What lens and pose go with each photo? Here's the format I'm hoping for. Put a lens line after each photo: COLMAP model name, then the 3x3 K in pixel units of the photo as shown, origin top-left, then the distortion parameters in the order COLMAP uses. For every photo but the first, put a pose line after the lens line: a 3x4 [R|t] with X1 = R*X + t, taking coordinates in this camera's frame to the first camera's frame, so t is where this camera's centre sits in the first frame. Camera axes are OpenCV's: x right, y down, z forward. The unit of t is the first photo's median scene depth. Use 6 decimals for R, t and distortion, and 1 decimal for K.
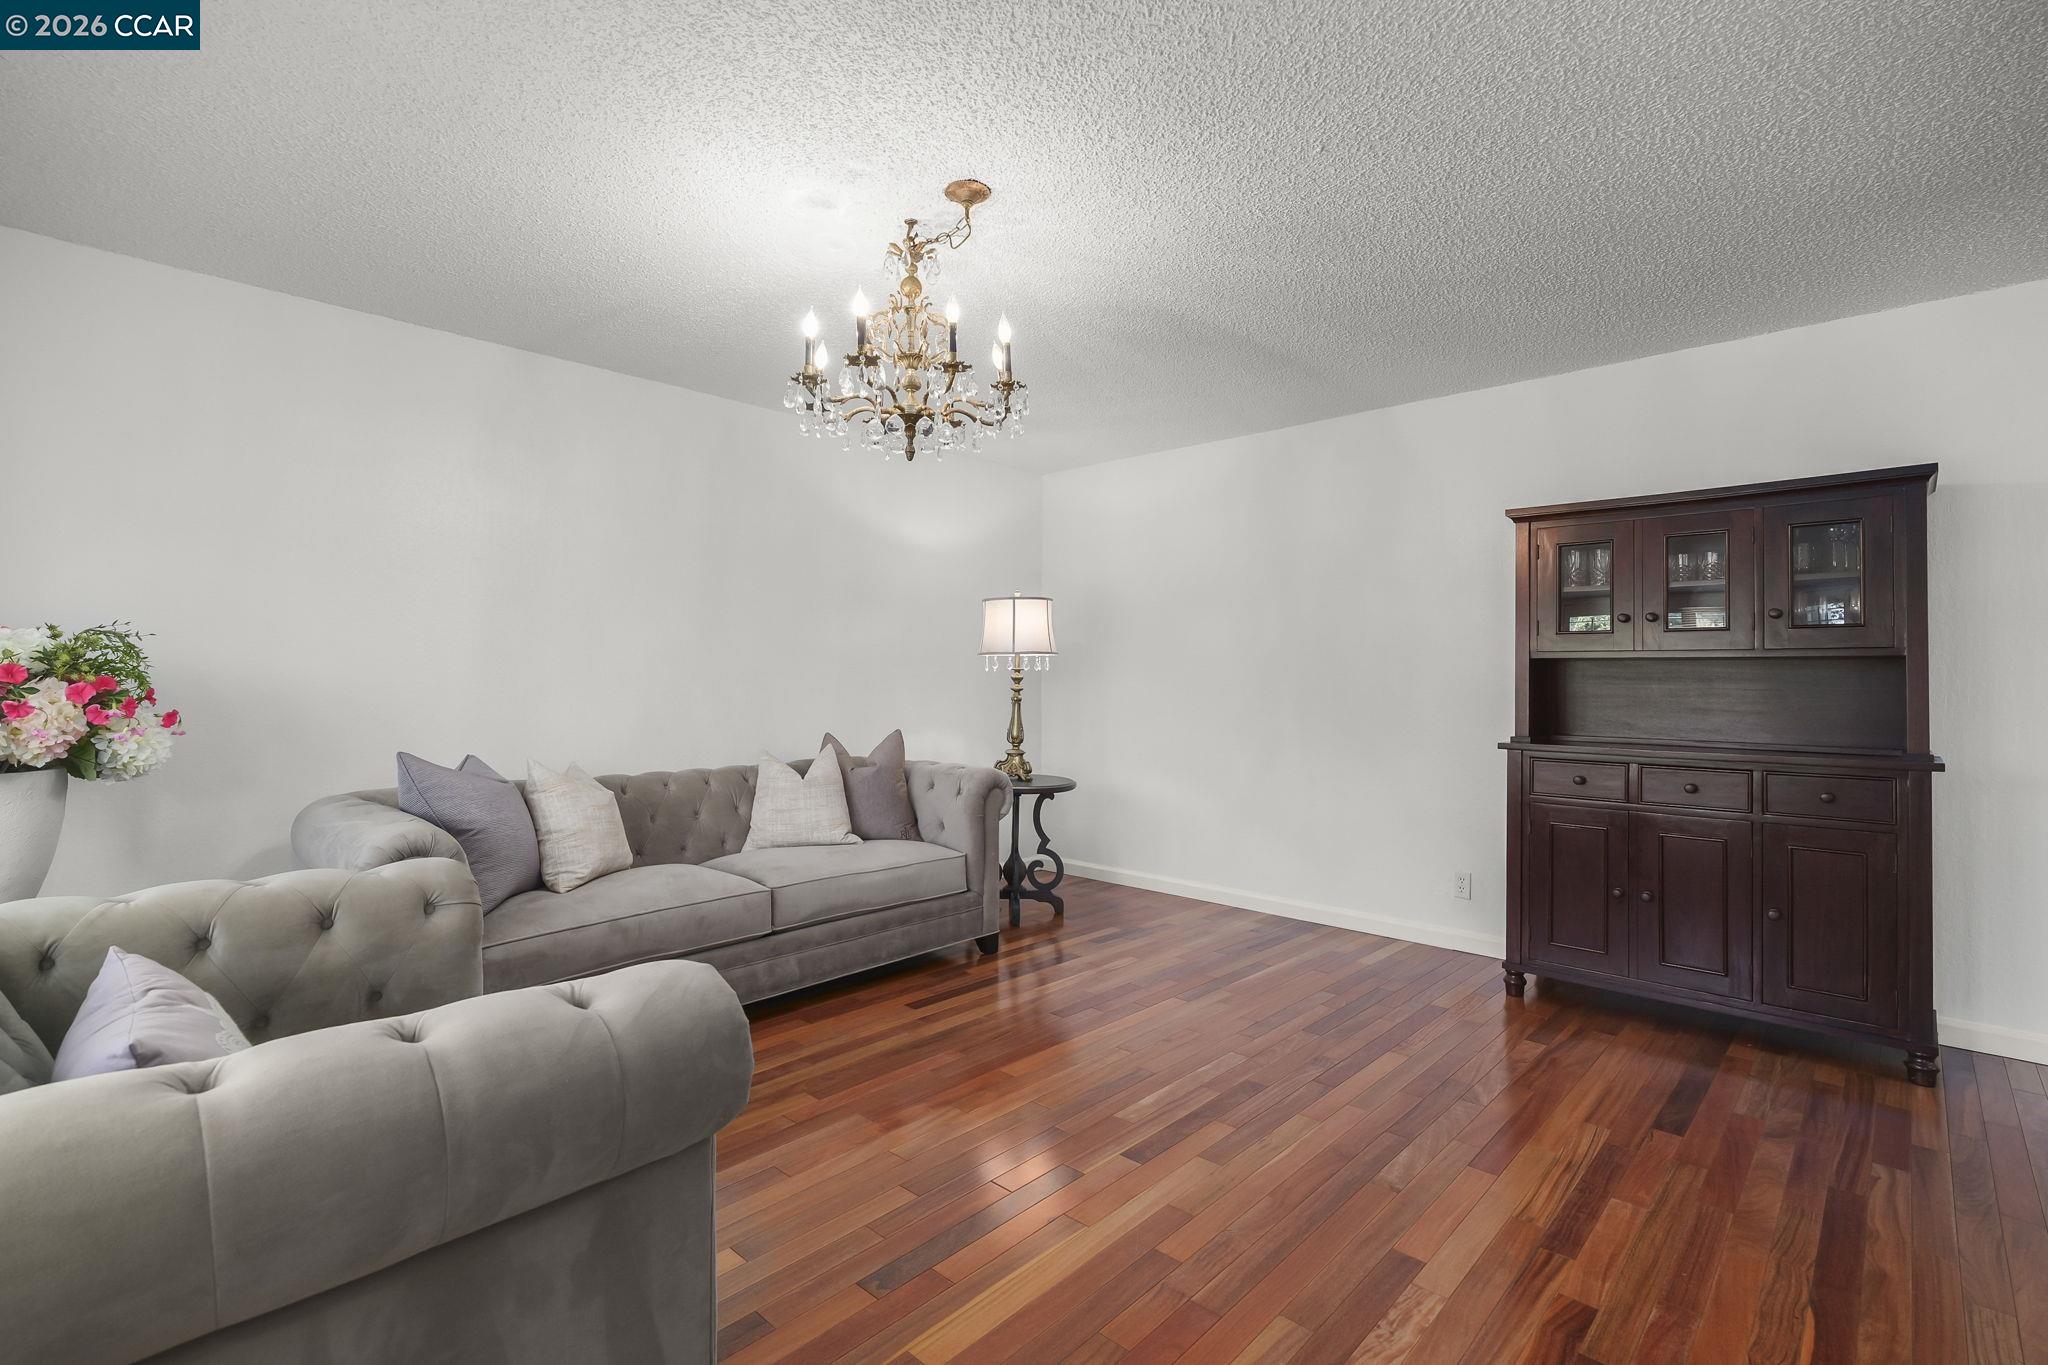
lens RADIAL K [[936.0, 0, 1025.1], [0, 936.0, 672.5], [0, 0, 1]] dist [-0.006595, 0.001111]
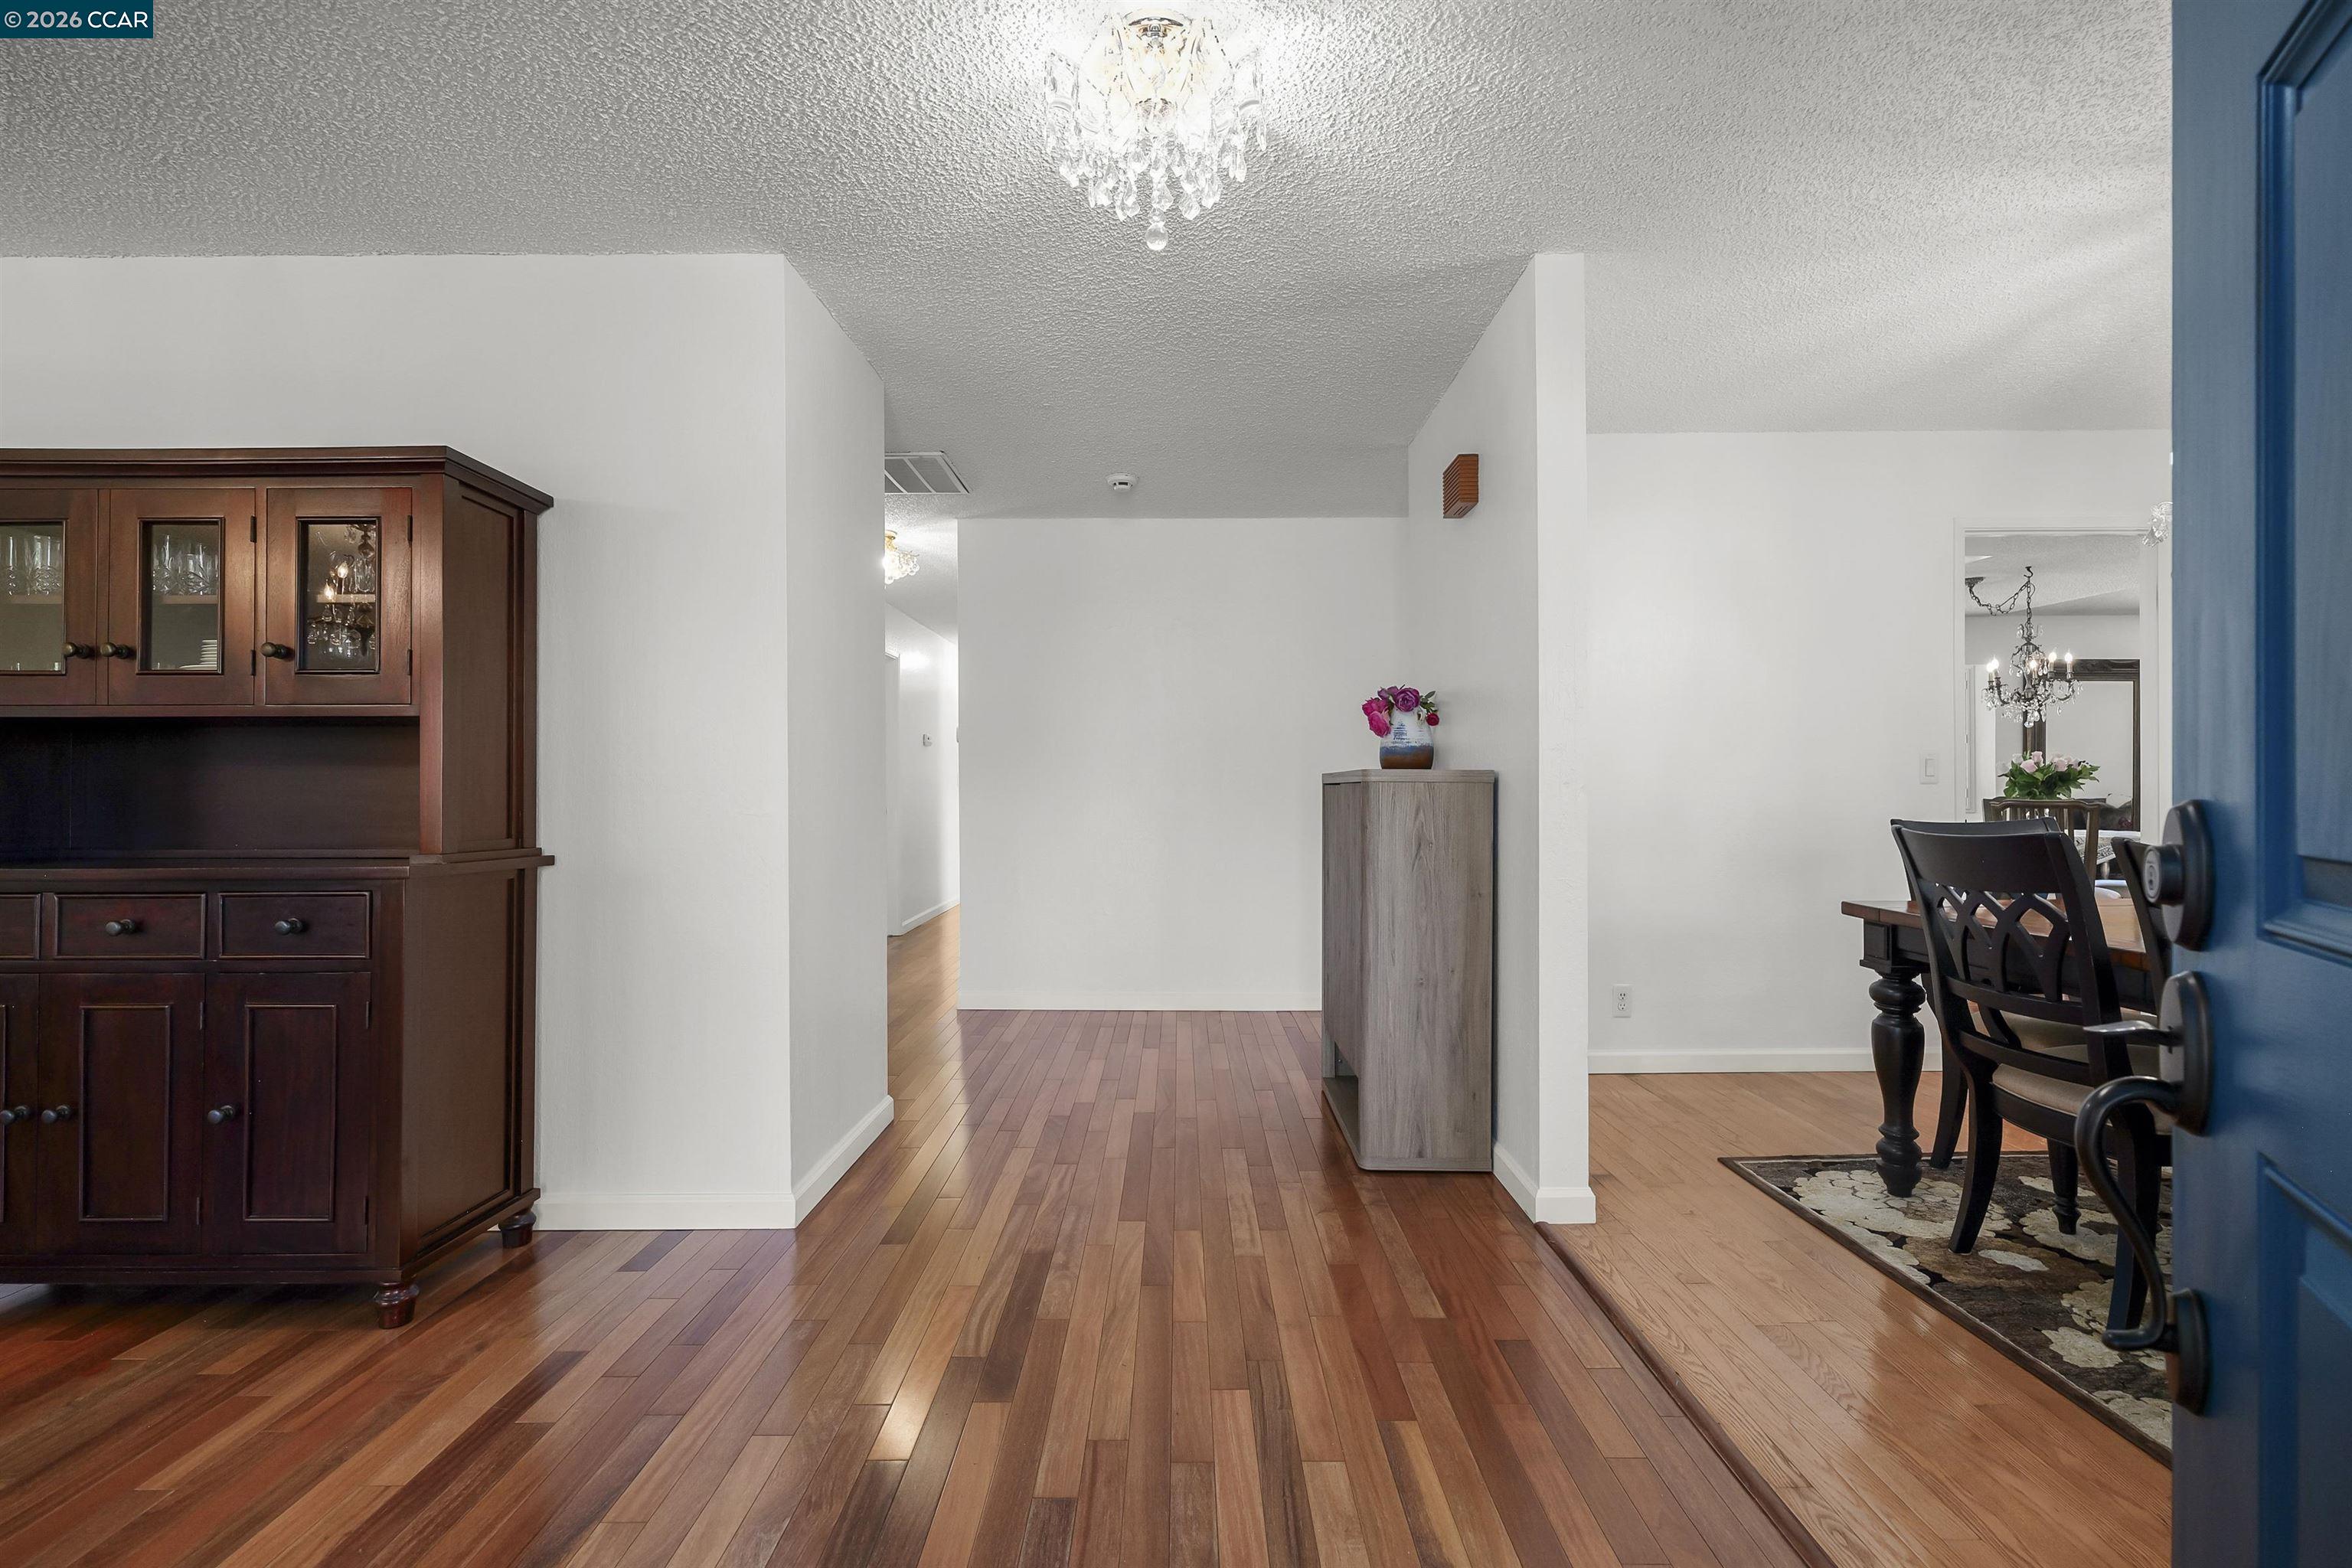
lens RADIAL K [[1042.1, 0, 1173.5], [0, 1042.1, 787.3], [0, 0, 1]] dist [-0.000415, -0.000289]
pose [[0.731592, -0.008735, 0.681687, 0.778704], [0.004009, 0.999956, 0.008510, 0.029975], [-0.681731, -0.003492, 0.731595, 0.014591]]
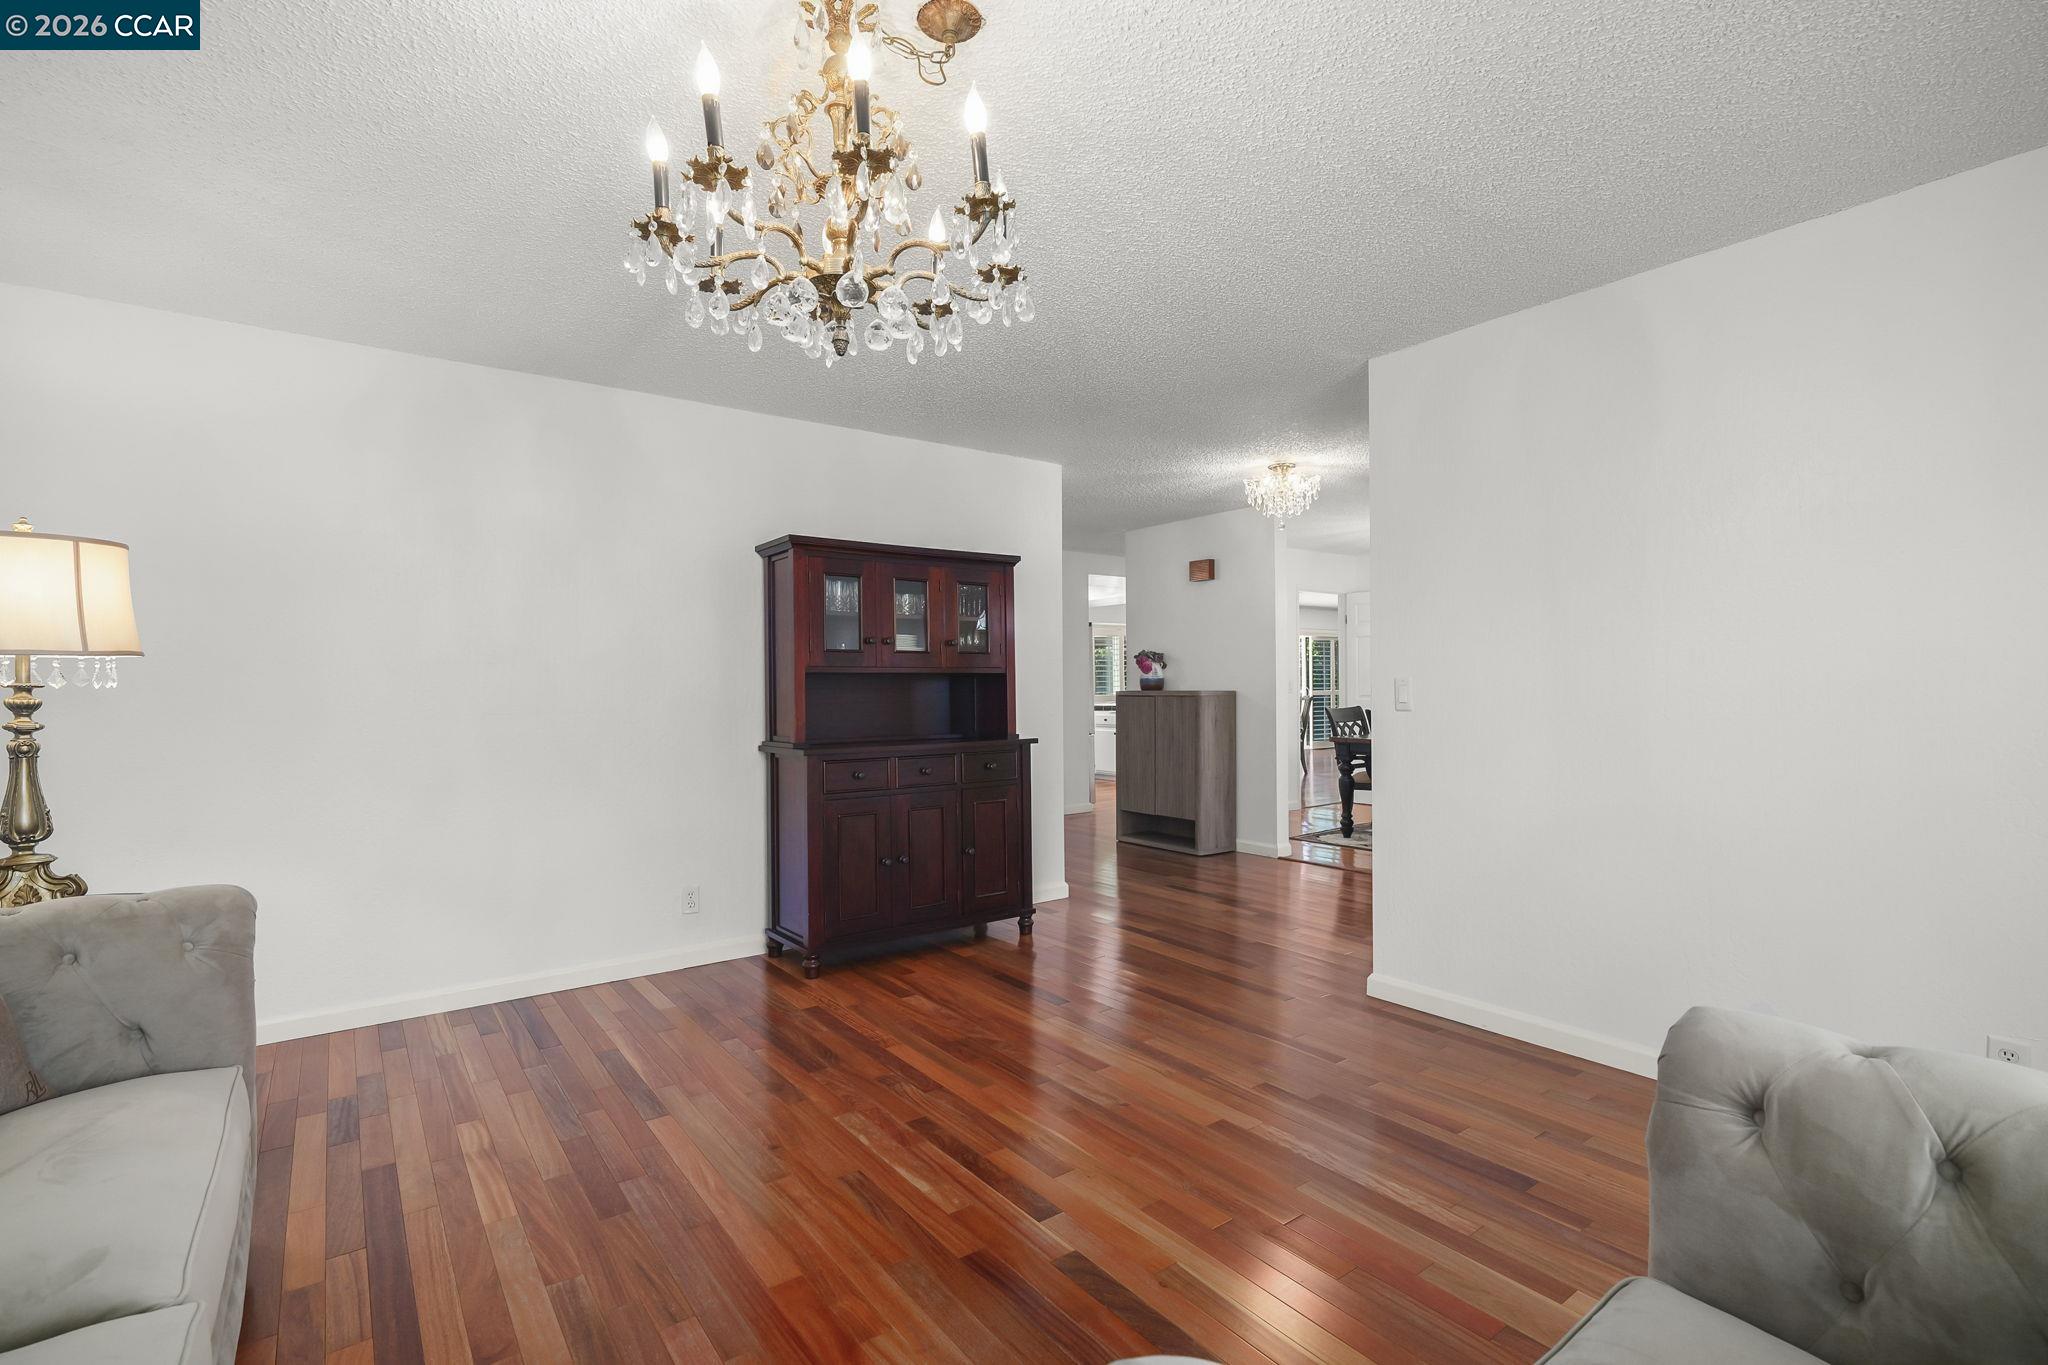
lens RADIAL K [[936.0, 0, 1024.2], [0, 936.0, 691.8], [0, 0, 1]] dist [-0.006595, 0.001111]
pose [[0.170001, -0.017788, 0.985283, -0.585285], [-0.000529, 0.999835, 0.018142, -0.014269], [-0.985444, -0.003605, 0.169963, 0.636919]]
